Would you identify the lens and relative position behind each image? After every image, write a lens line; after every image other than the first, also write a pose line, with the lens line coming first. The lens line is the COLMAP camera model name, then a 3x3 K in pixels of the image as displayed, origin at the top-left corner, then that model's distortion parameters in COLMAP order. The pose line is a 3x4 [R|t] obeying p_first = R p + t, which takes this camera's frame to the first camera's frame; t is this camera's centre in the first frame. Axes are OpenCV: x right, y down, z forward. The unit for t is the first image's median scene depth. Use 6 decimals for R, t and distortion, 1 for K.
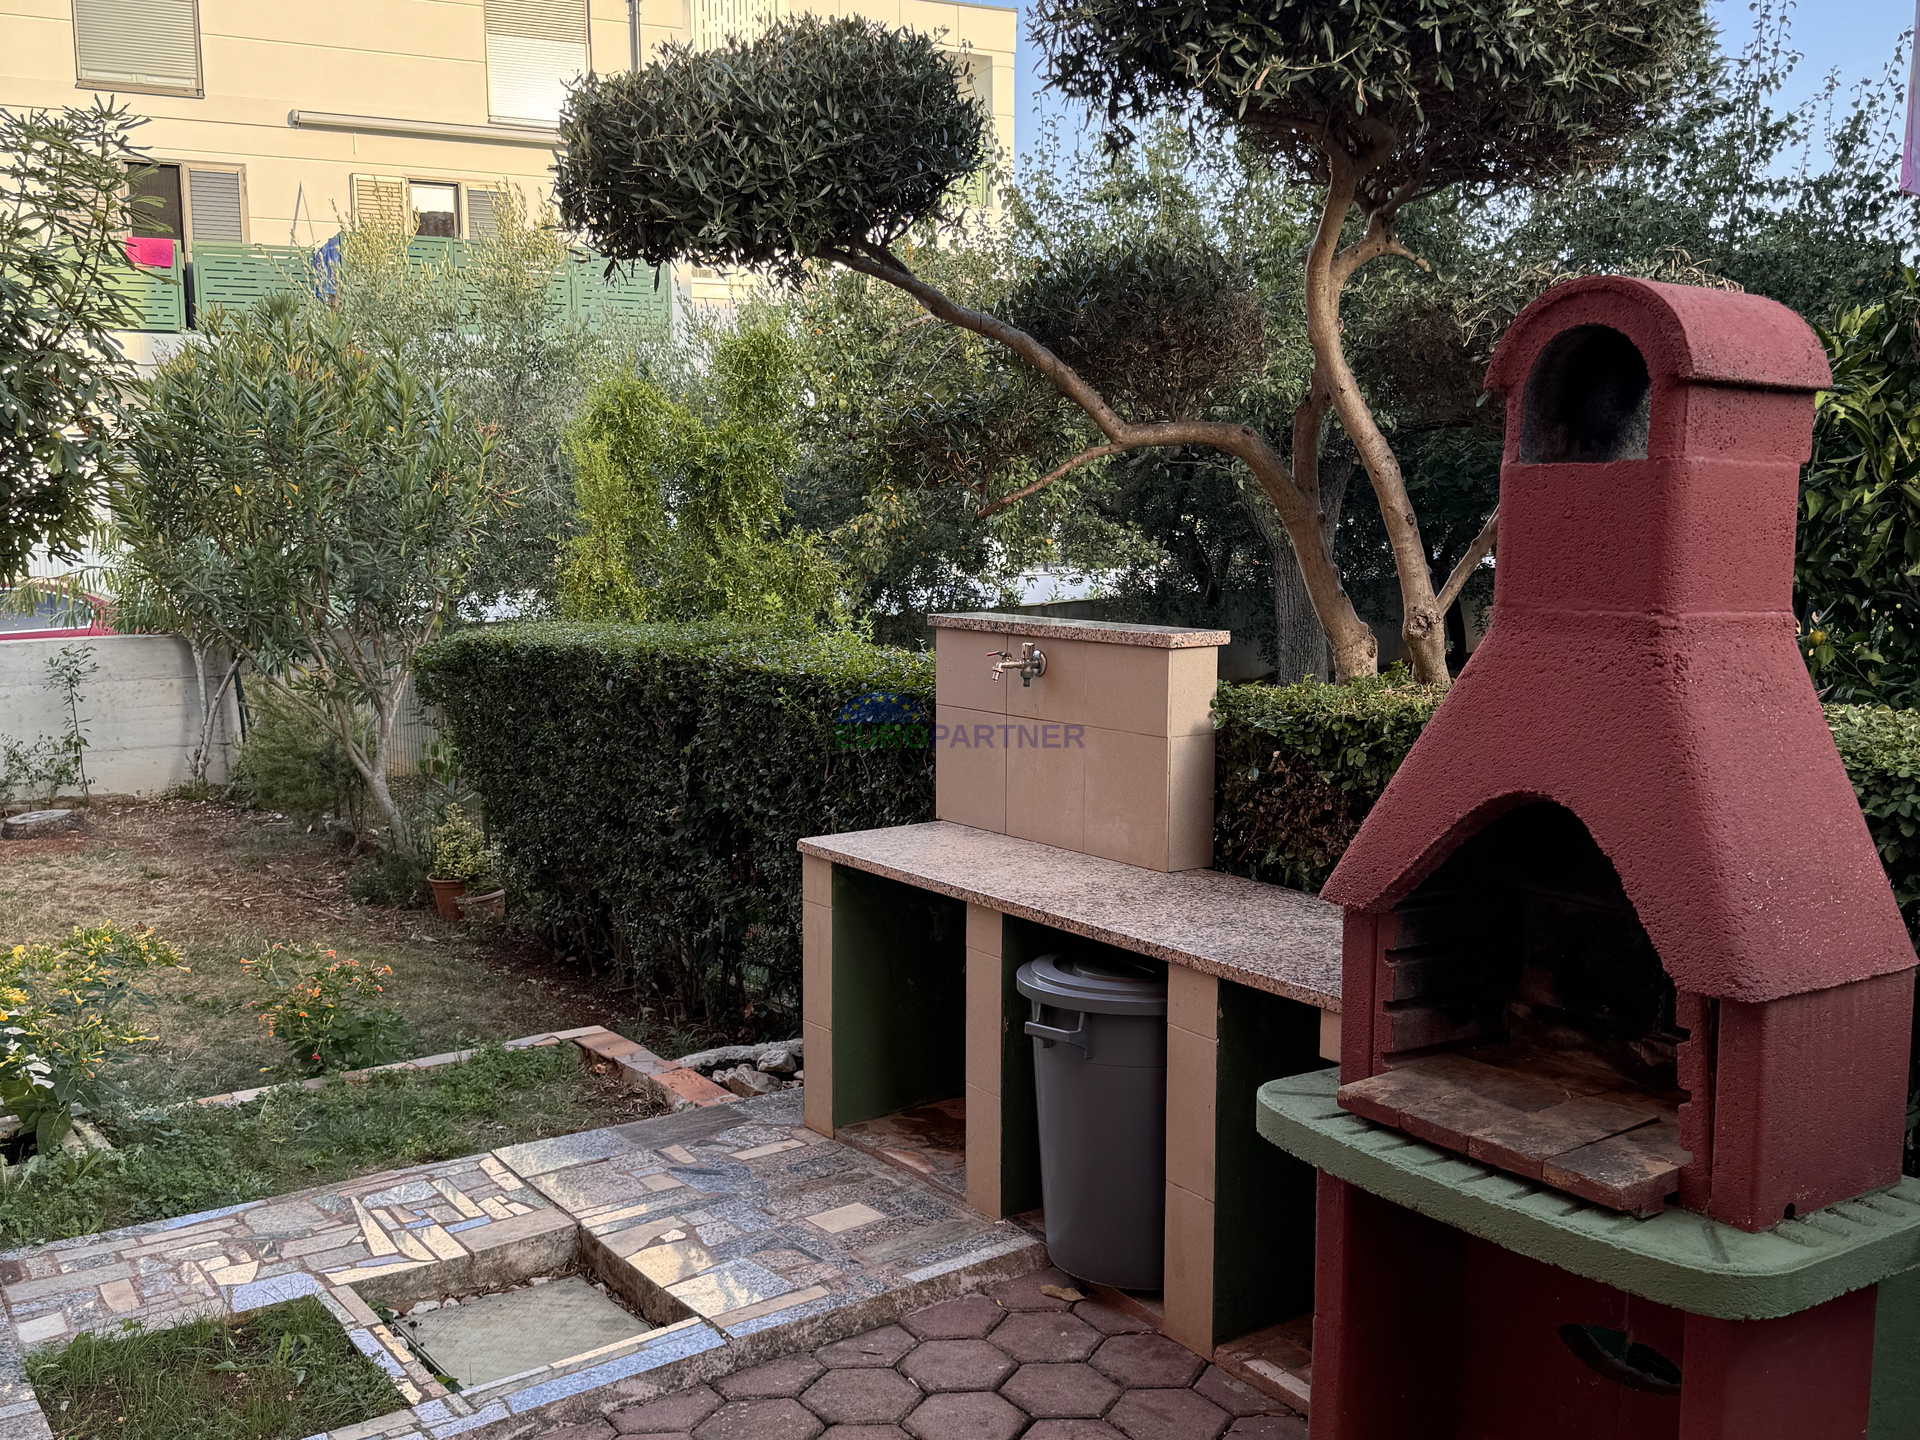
lens RADIAL K [[1905.8, 0, 960.0], [0, 1905.8, 720.0], [0, 0, 1]] dist [0.009314, 0.020776]
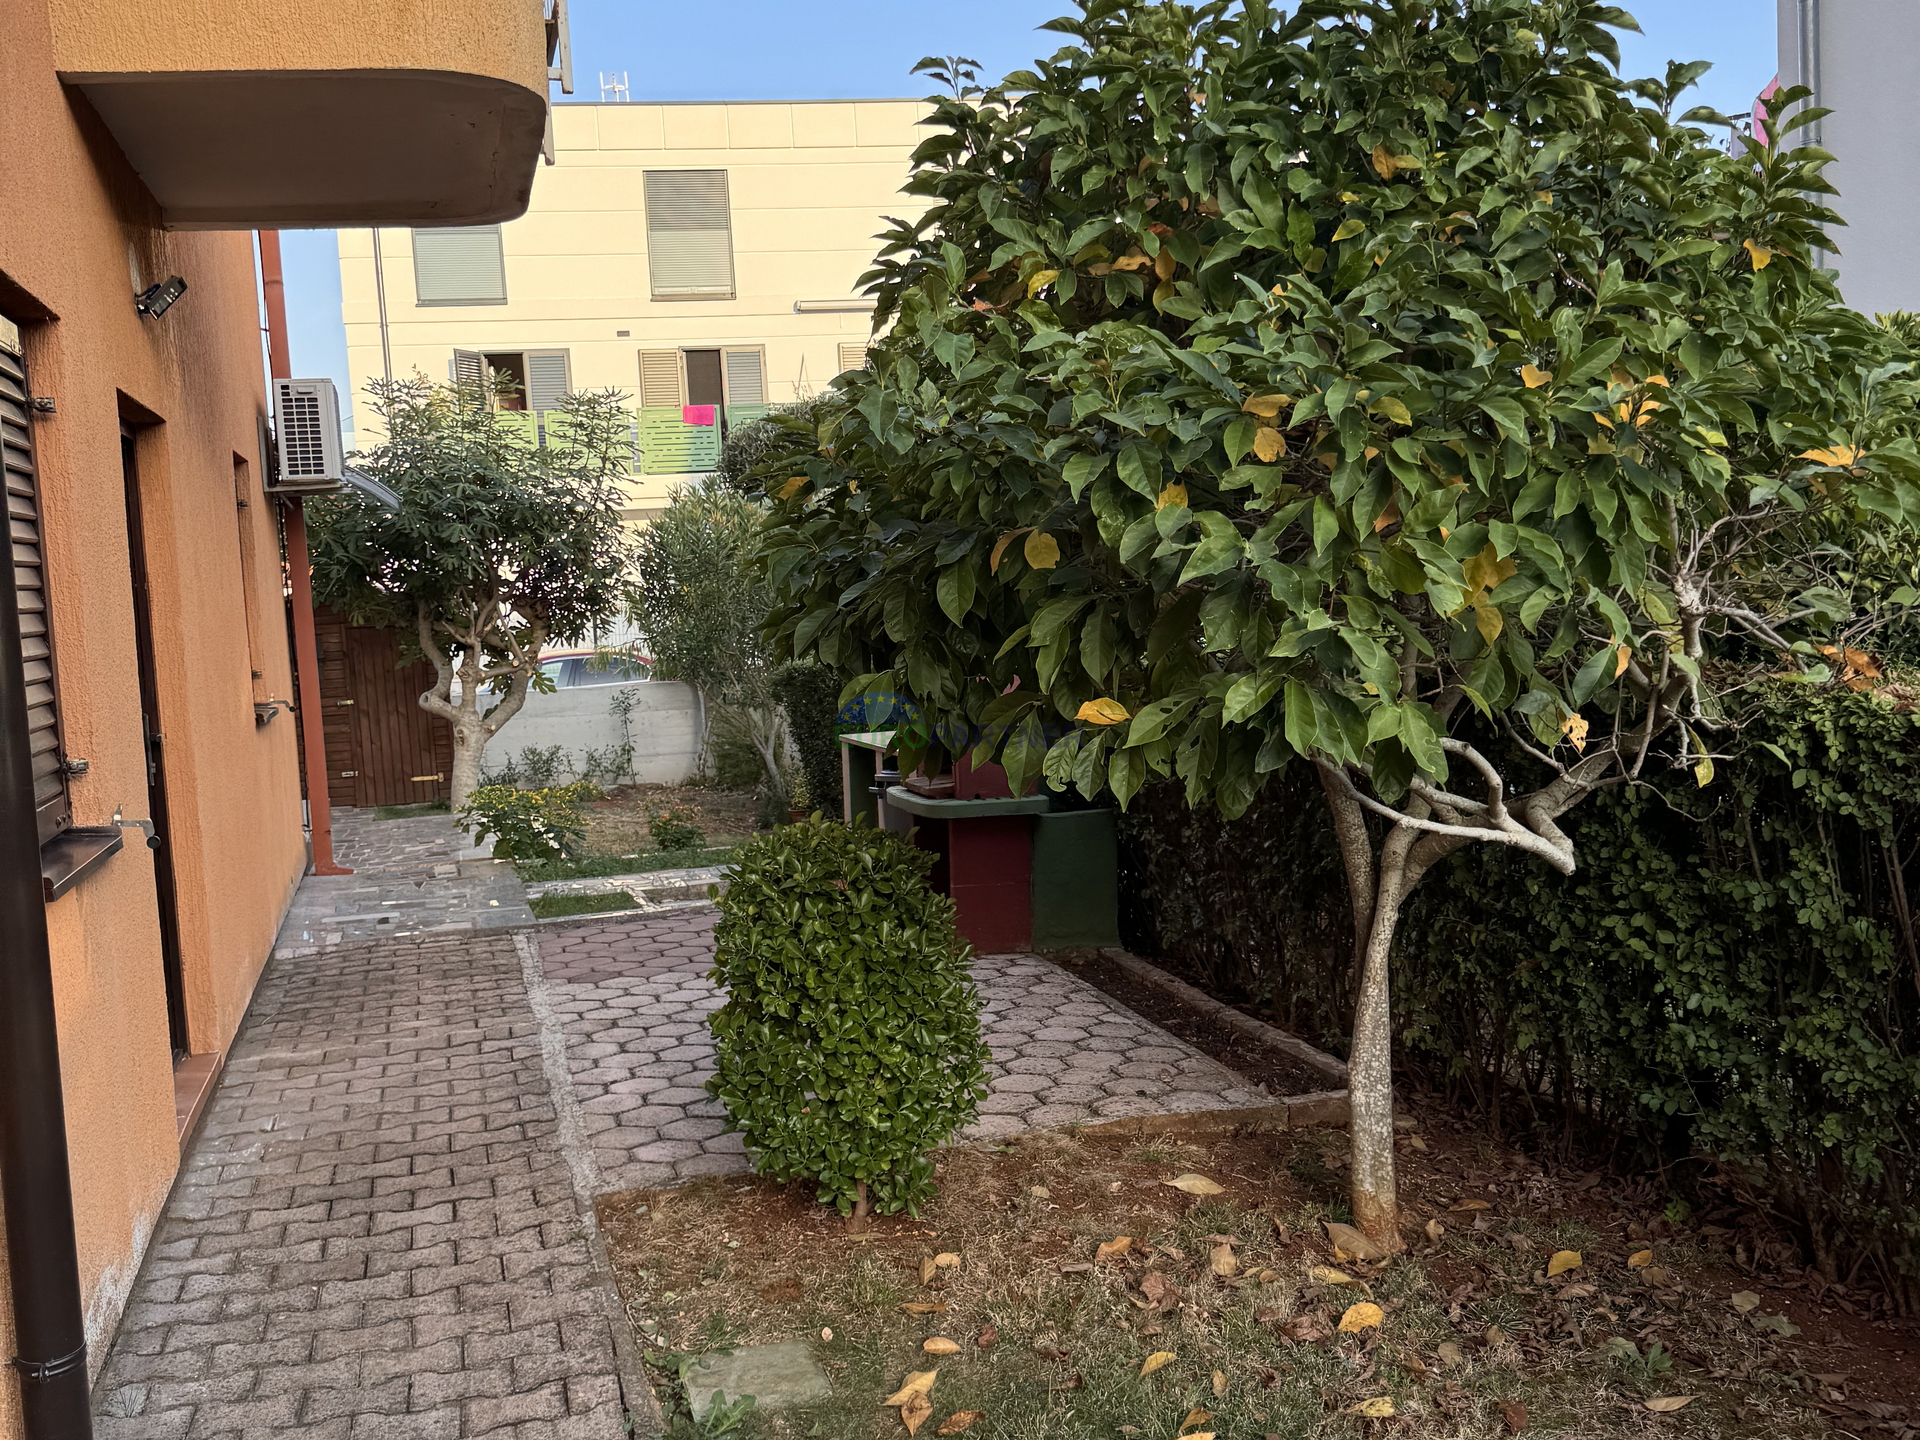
lens RADIAL K [[1905.8, 0, 960.0], [0, 1905.8, 720.0], [0, 0, 1]] dist [0.009314, 0.020776]
pose [[0.954537, -0.021556, -0.297313, 0.269312], [0.011579, 0.999310, -0.035278, 0.046499], [0.297868, 0.030231, 0.954128, -0.423462]]
